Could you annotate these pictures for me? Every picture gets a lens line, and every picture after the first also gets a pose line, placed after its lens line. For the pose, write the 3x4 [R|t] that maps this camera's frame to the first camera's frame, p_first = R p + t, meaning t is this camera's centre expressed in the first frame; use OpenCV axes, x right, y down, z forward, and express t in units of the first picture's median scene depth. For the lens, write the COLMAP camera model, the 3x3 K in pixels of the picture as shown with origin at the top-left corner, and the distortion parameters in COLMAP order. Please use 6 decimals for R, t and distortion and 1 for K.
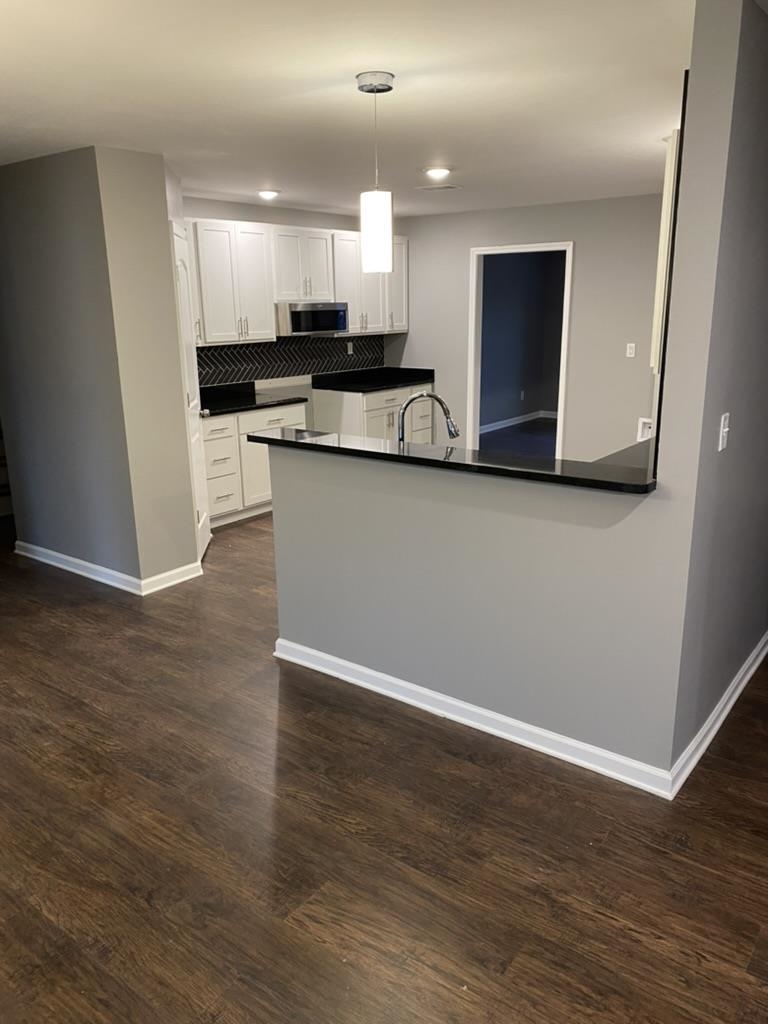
lens RADIAL K [[778.3, 0, 384.9], [0, 778.3, 514.4], [0, 0, 1]] dist [0.060361, 0.001232]
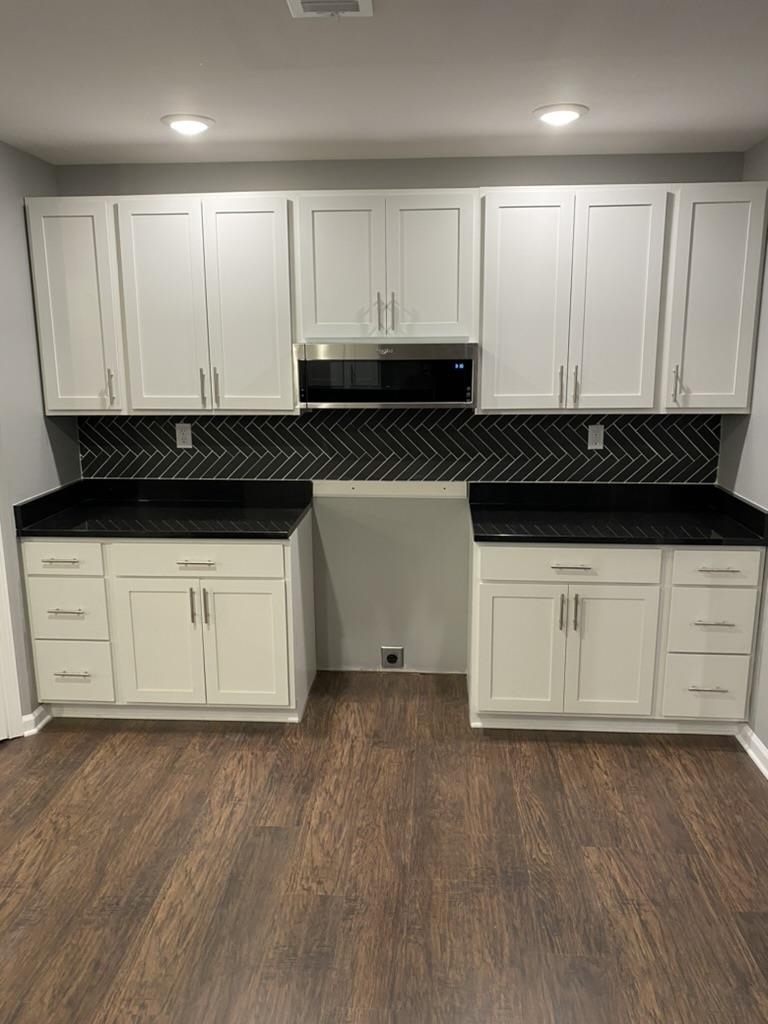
lens RADIAL K [[778.3, 0, 381.7], [0, 778.3, 510.0], [0, 0, 1]] dist [0.060361, 0.001232]
pose [[0.533114, 0.181246, -0.826402, 0.321043], [-0.221167, 0.972673, 0.070651, -0.198271], [0.816624, 0.145107, 0.558631, 0.721793]]
